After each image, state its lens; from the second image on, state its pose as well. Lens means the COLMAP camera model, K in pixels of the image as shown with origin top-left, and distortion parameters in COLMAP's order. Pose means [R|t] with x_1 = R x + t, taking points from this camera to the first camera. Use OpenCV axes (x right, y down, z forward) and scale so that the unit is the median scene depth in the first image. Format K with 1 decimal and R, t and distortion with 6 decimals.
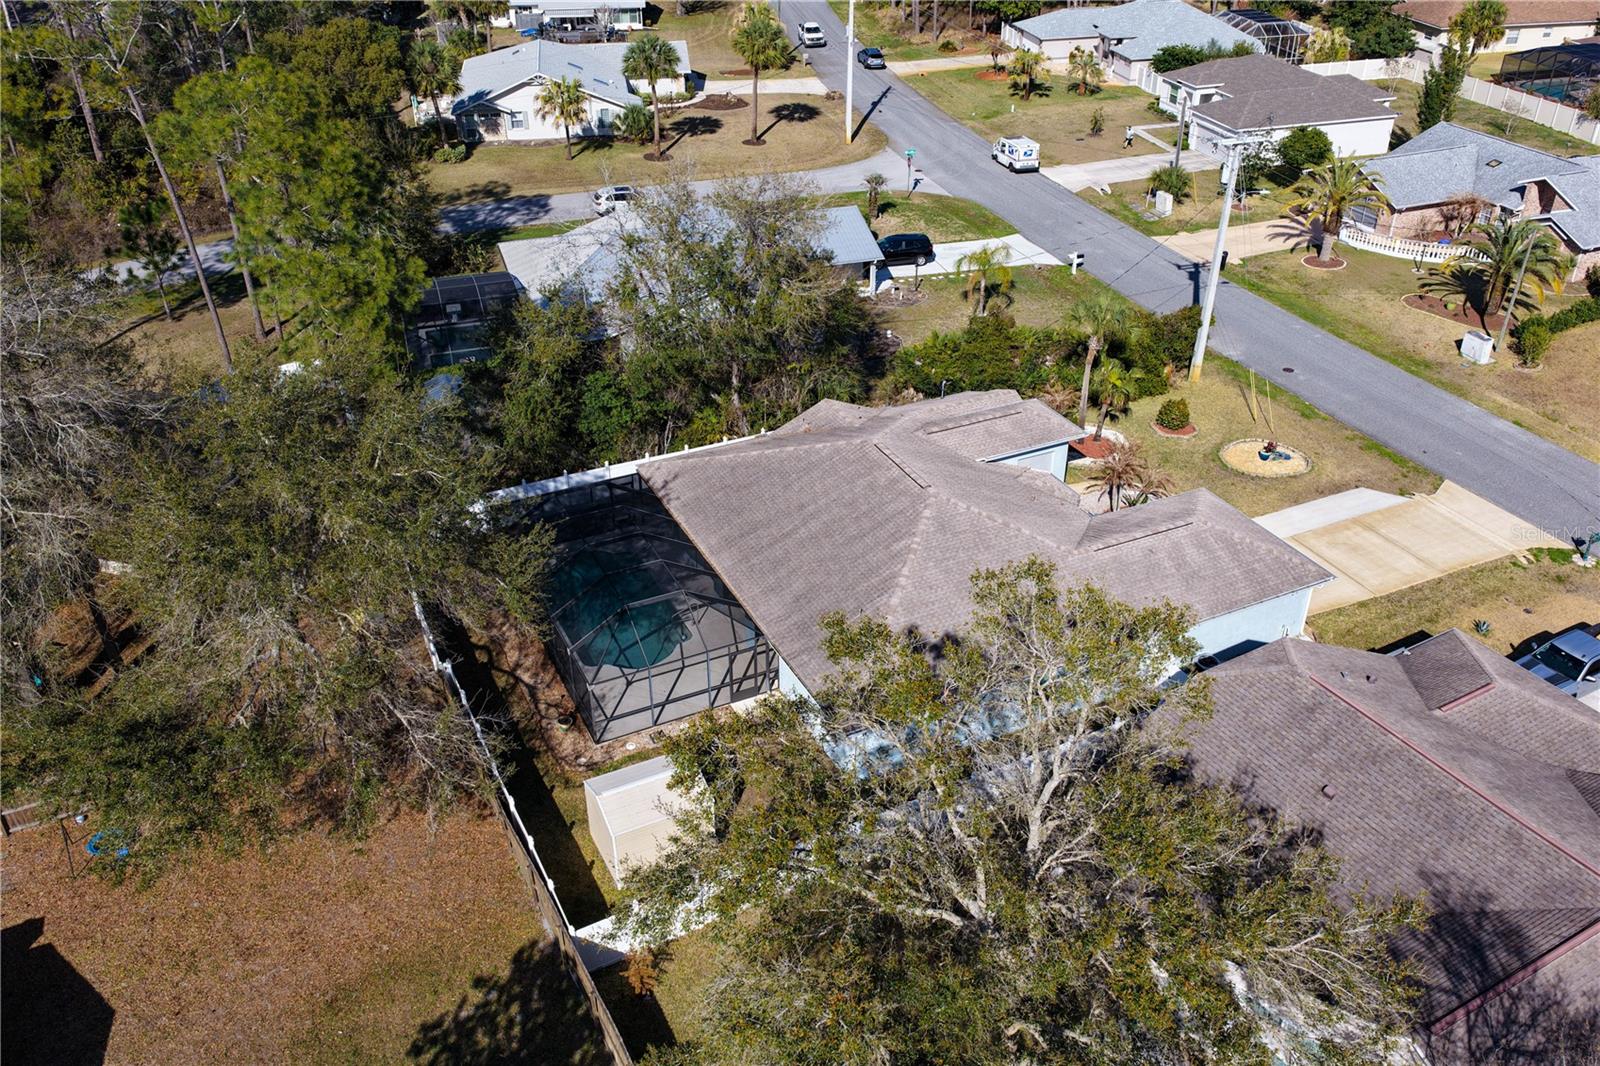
lens RADIAL K [[1323.6, 0, 809.3], [0, 1323.6, 534.5], [0, 0, 1]] dist [-0.004381, 0.000226]
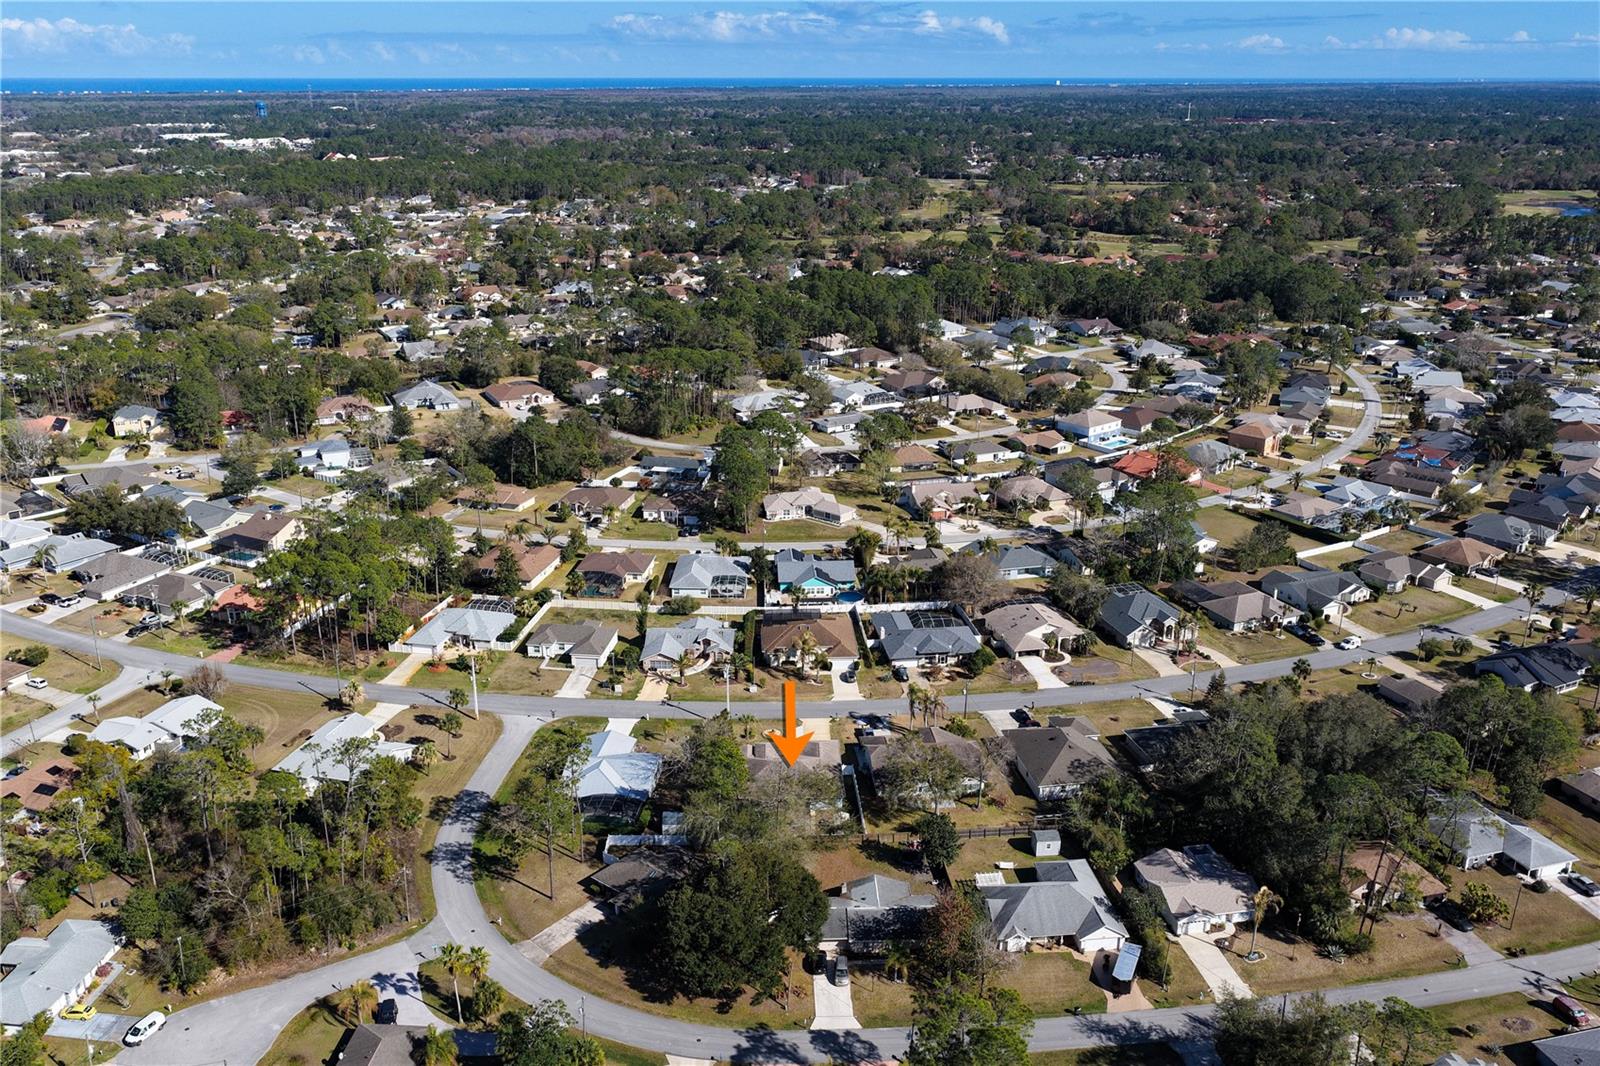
lens RADIAL K [[1307.2, 0, 800.0], [0, 1307.2, 533.0], [0, 0, 1]] dist [-0.003439, 0.002954]
pose [[0.412576, -0.296329, 0.861377, -2.515290], [0.477328, 0.875718, 0.072636, -0.736767], [-0.775848, 0.381191, 0.502746, -1.145257]]
